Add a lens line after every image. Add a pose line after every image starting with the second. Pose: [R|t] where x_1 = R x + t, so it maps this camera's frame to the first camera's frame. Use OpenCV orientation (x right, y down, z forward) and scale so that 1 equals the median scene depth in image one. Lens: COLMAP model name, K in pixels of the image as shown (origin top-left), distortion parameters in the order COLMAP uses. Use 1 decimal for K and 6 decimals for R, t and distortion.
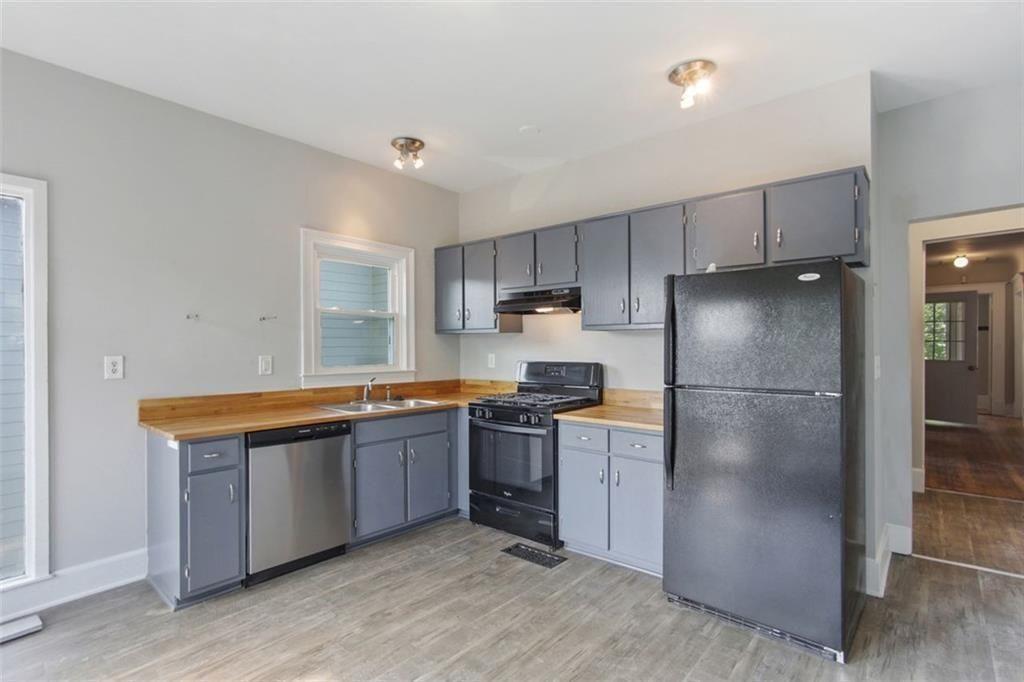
lens RADIAL K [[488.7, 0, 508.6], [0, 488.7, 343.3], [0, 0, 1]] dist [-0.016728, 0.000166]
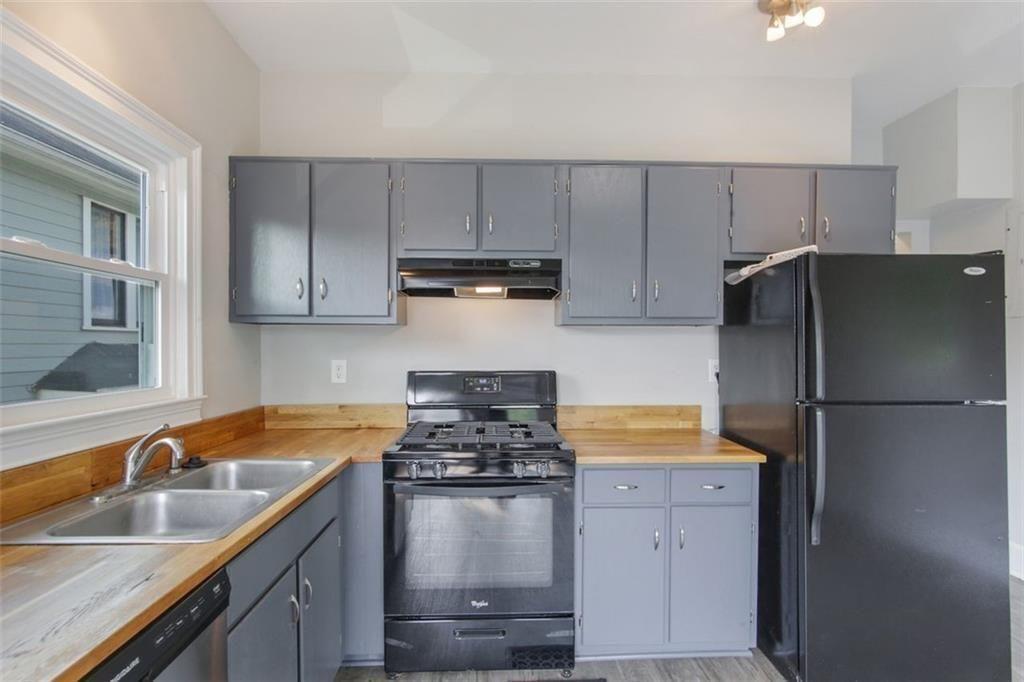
lens RADIAL K [[488.7, 0, 513.3], [0, 488.7, 345.9], [0, 0, 1]] dist [-0.016728, 0.000166]
pose [[0.737776, 0.002017, 0.675043, -0.319471], [-0.006513, 0.999970, 0.004130, 0.001164], [-0.675014, -0.007443, 0.737767, 0.488799]]
